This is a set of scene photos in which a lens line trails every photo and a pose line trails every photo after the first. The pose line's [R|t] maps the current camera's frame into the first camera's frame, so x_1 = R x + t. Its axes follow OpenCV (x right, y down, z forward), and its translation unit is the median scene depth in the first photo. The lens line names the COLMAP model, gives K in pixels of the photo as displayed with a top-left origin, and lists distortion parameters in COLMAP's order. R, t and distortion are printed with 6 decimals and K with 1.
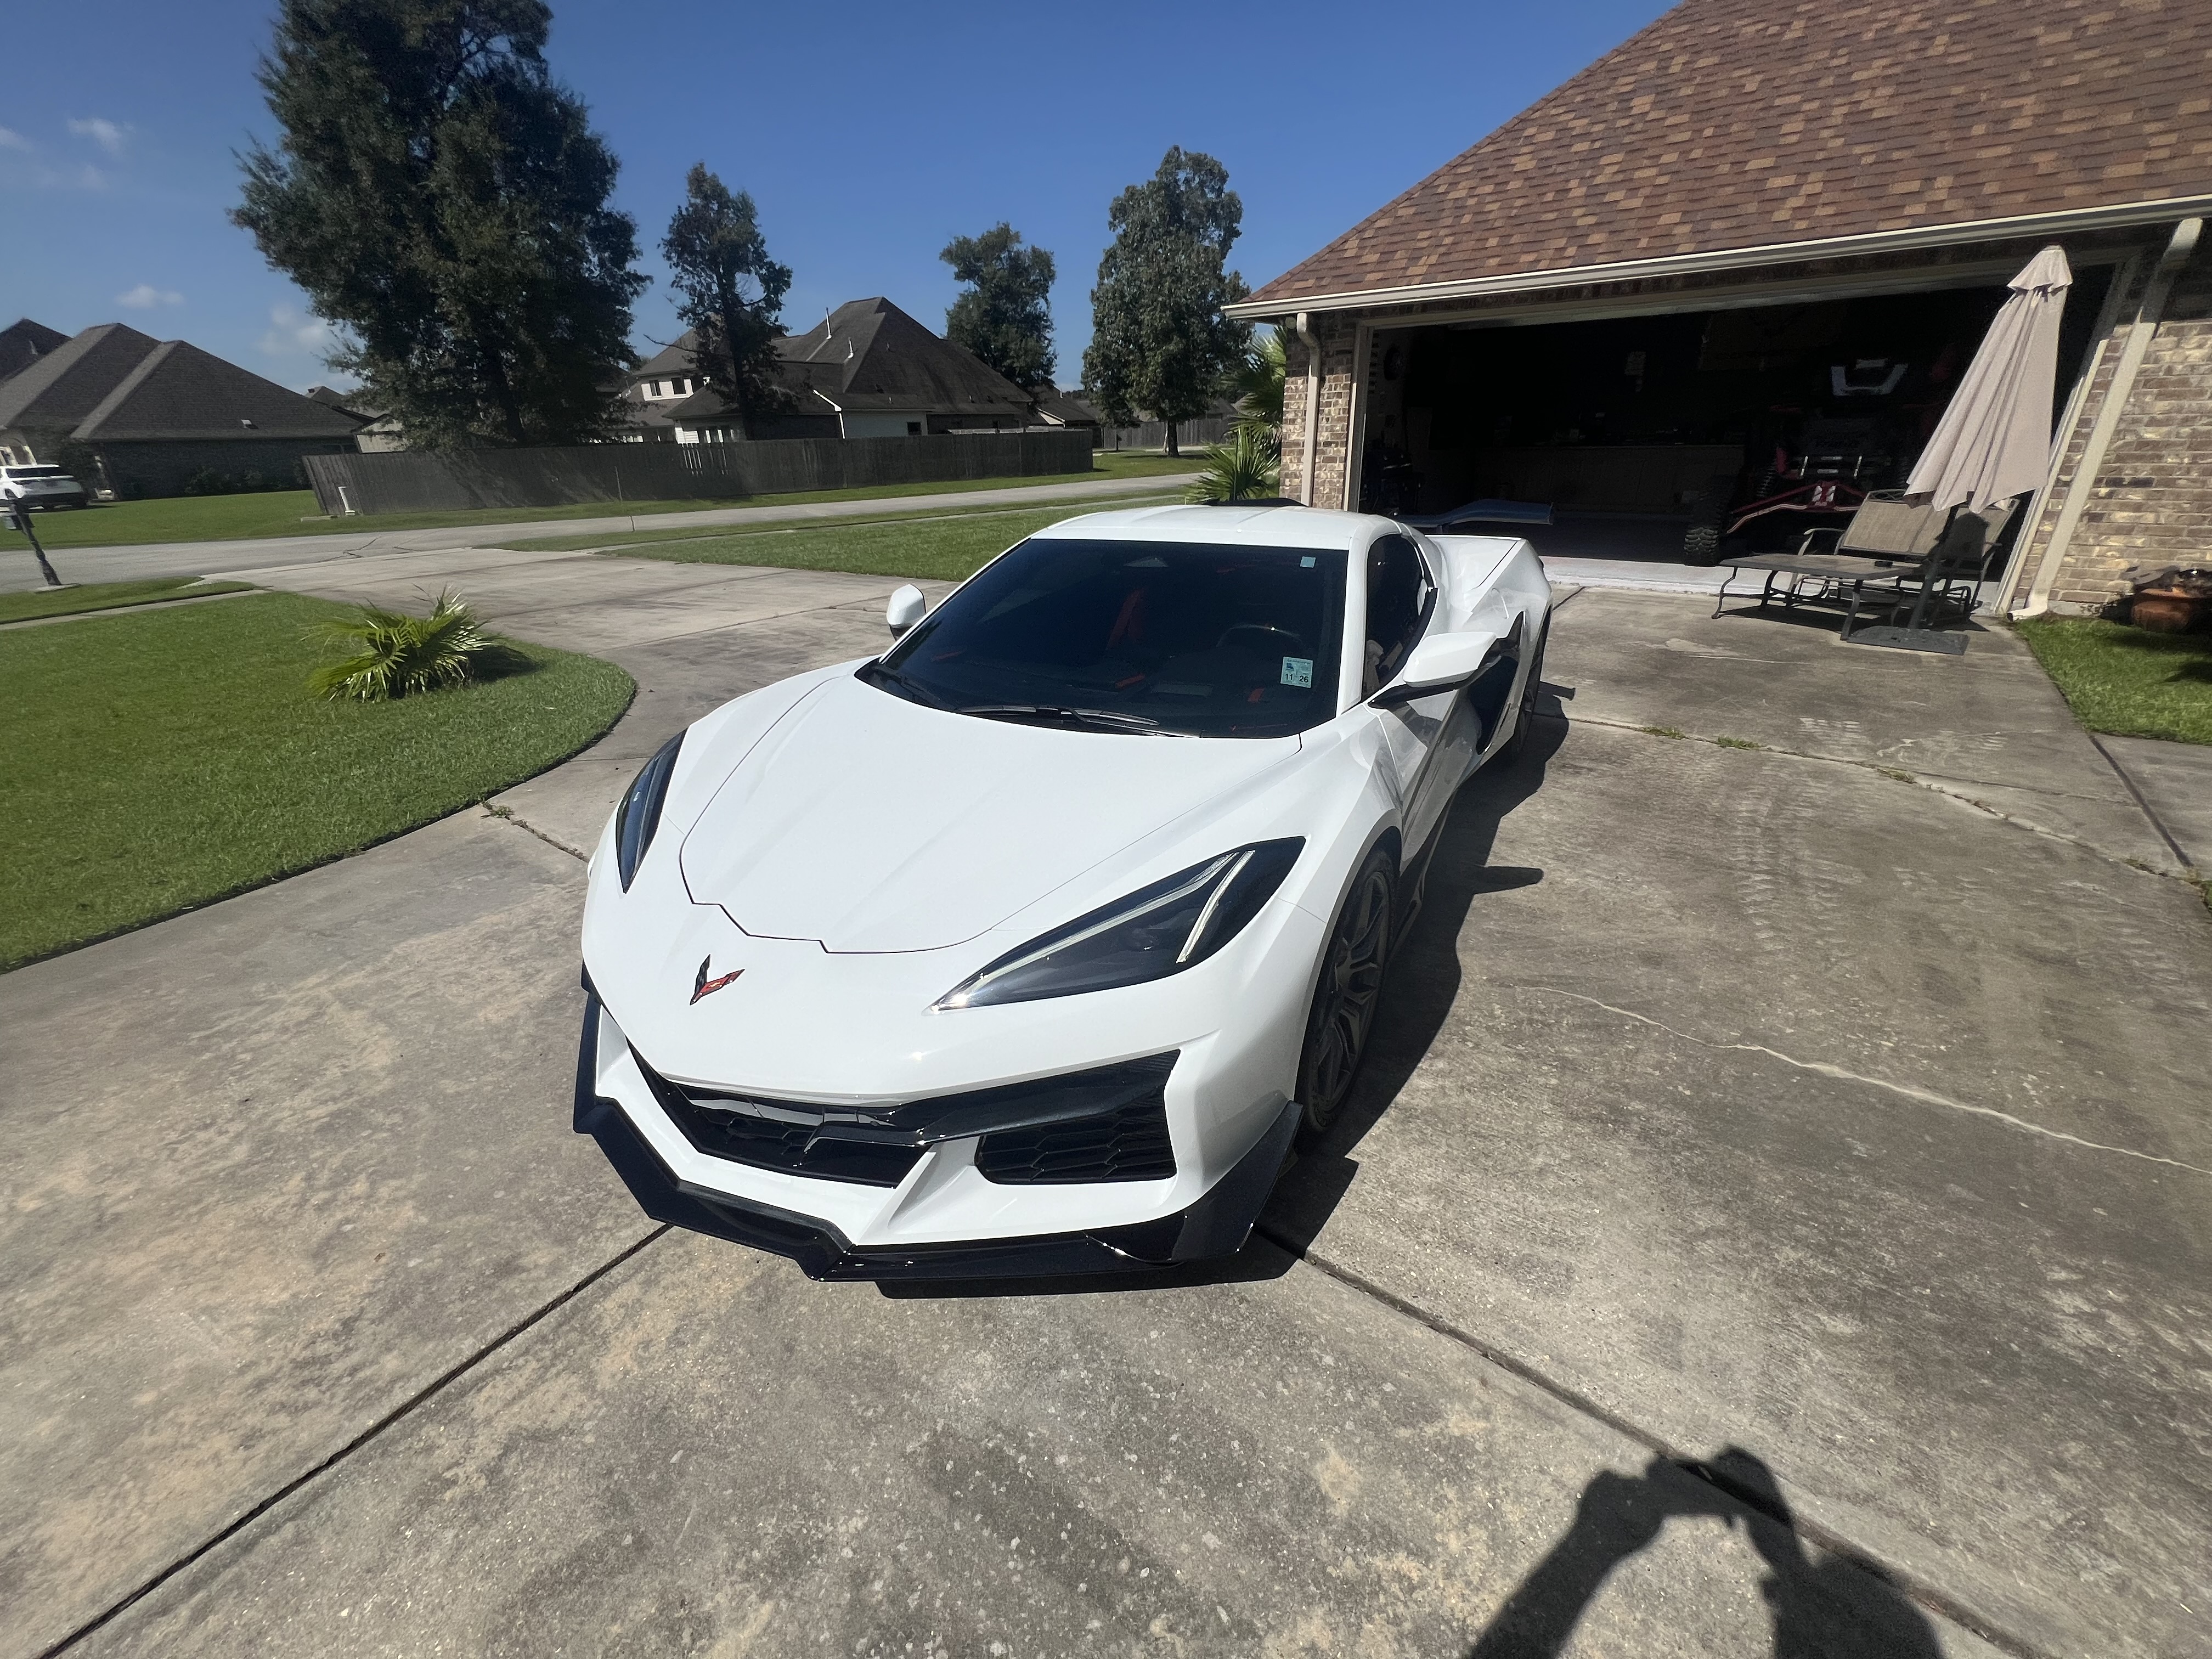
lens RADIAL K [[882.3, 0, 1101.6], [0, 882.3, 816.9], [0, 0, 1]] dist [-0.001747, 0.000533]
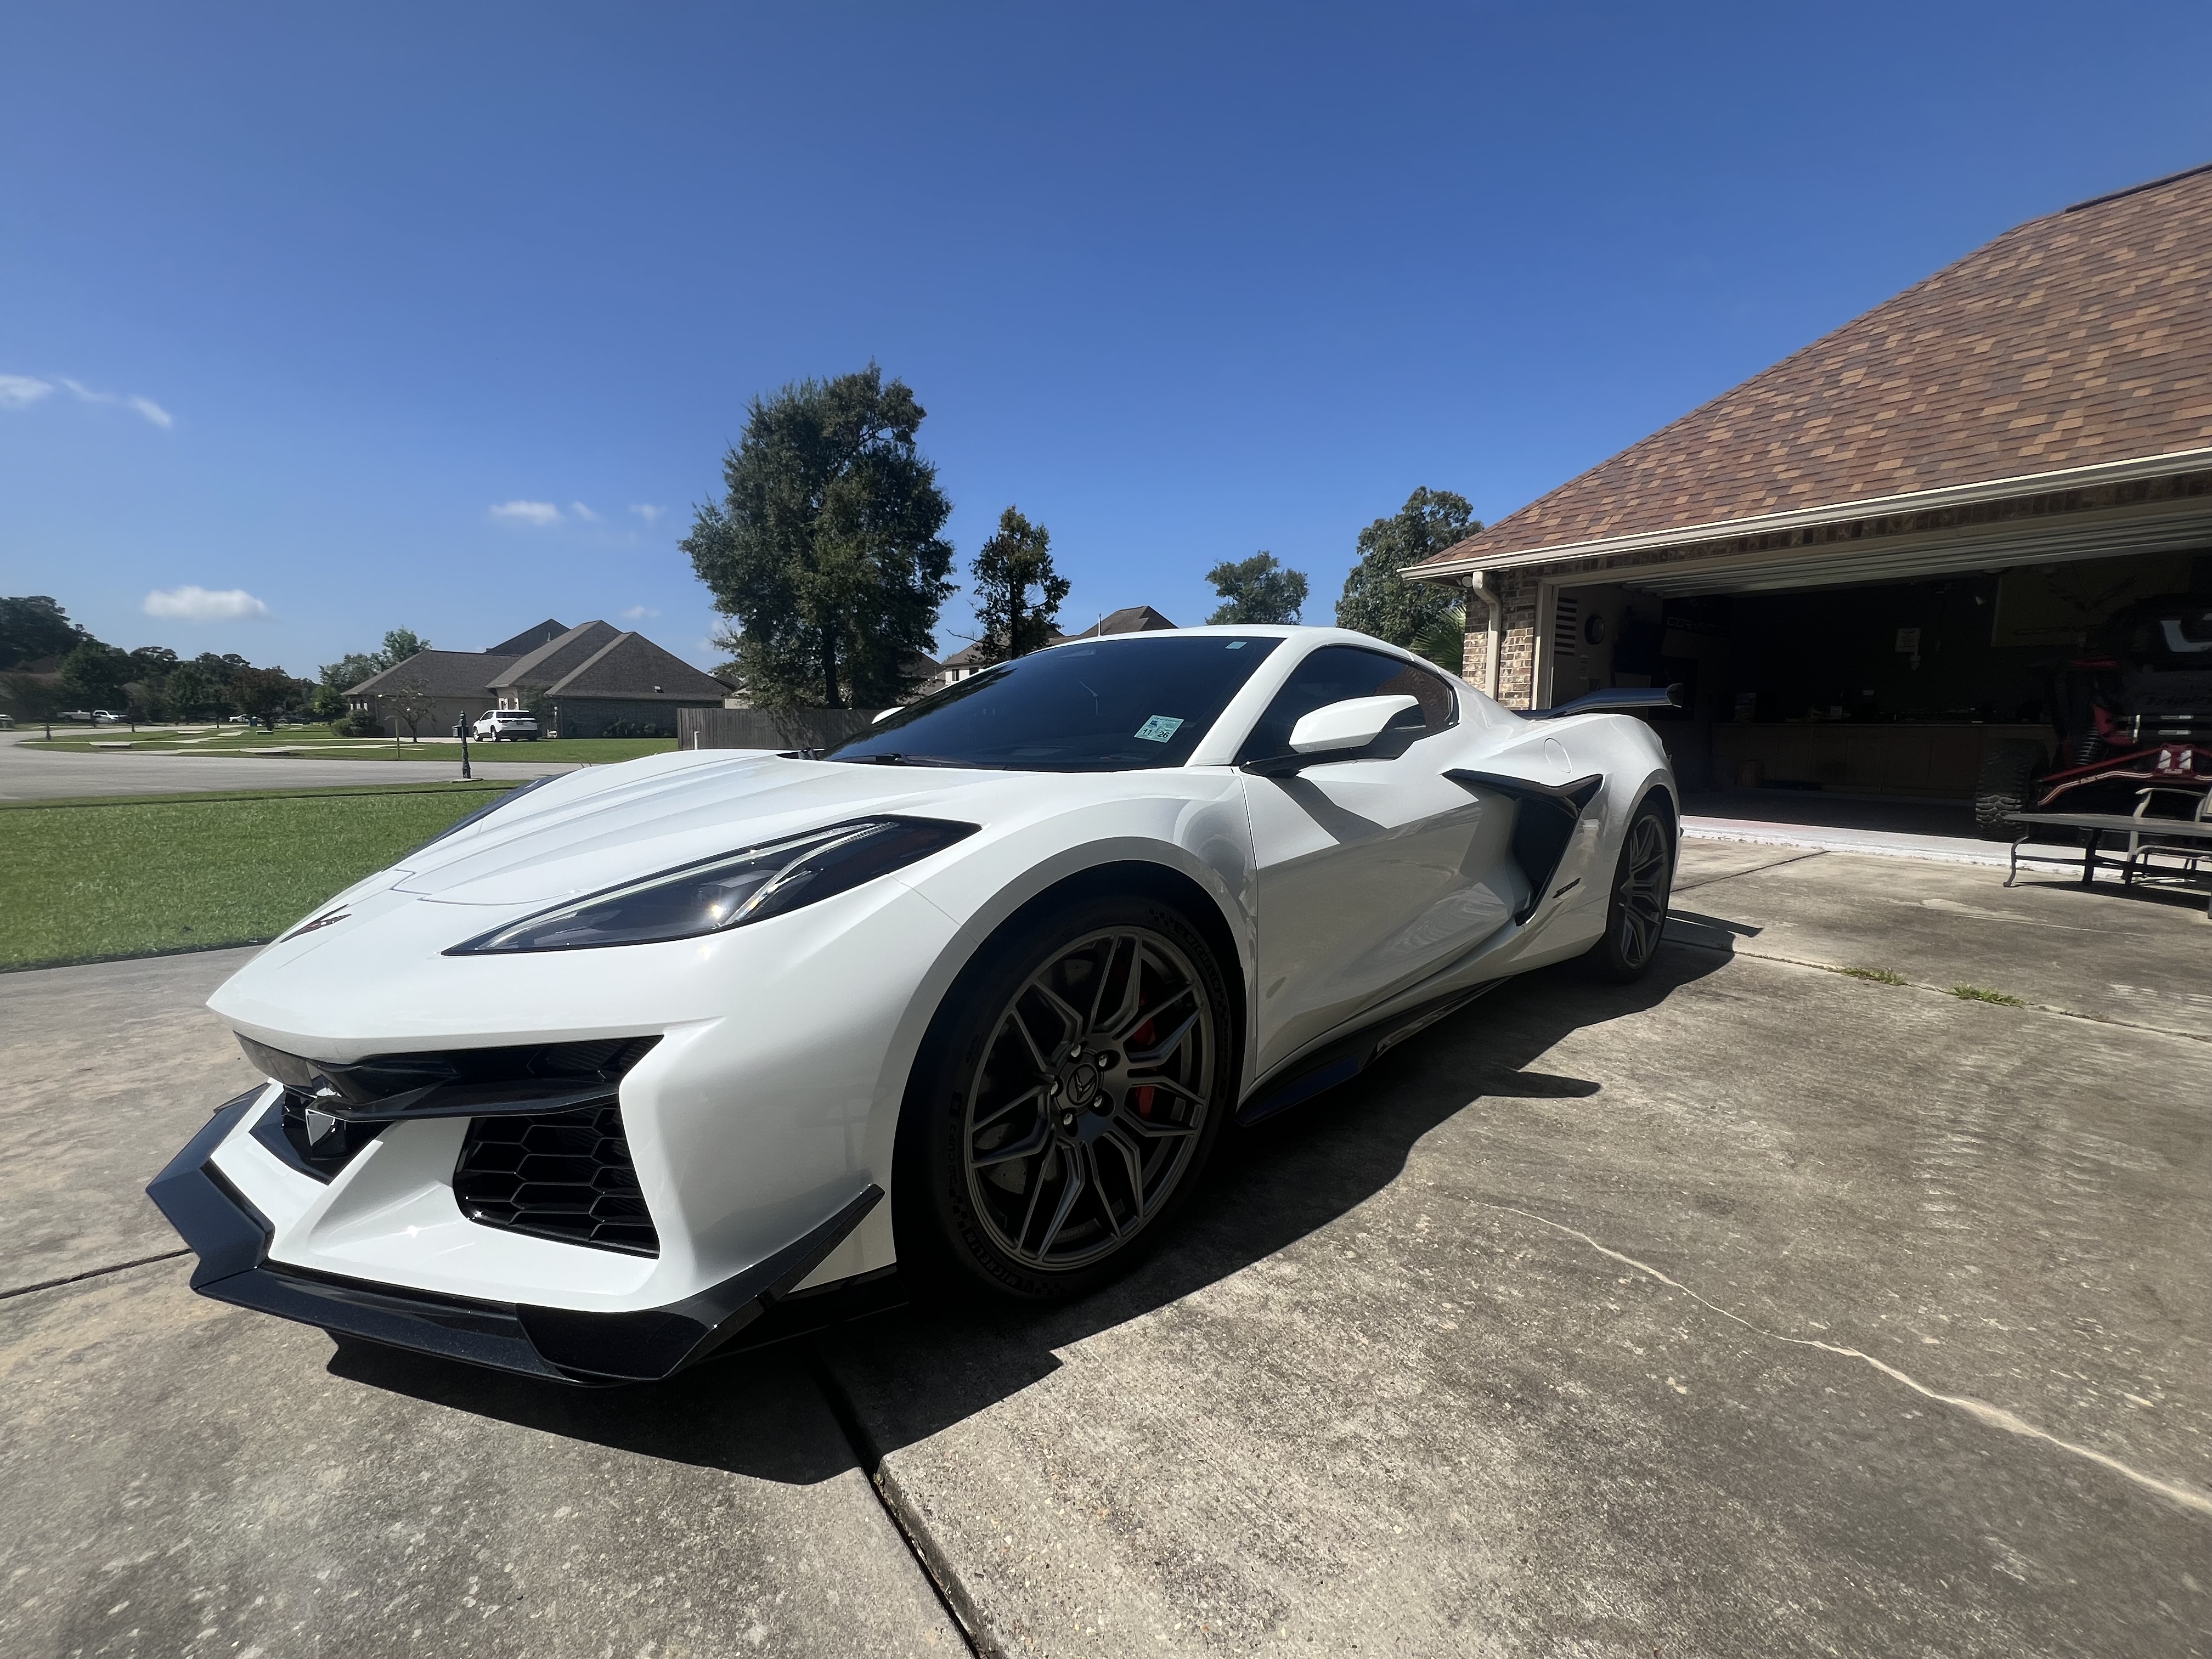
lens RADIAL K [[882.3, 0, 1101.6], [0, 882.3, 816.9], [0, 0, 1]] dist [-0.001747, 0.000533]
pose [[0.961838, 0.066103, -0.265516, 0.108618], [-0.143500, 0.948086, -0.283795, 0.044386], [0.232972, 0.311067, 0.921391, 0.065513]]
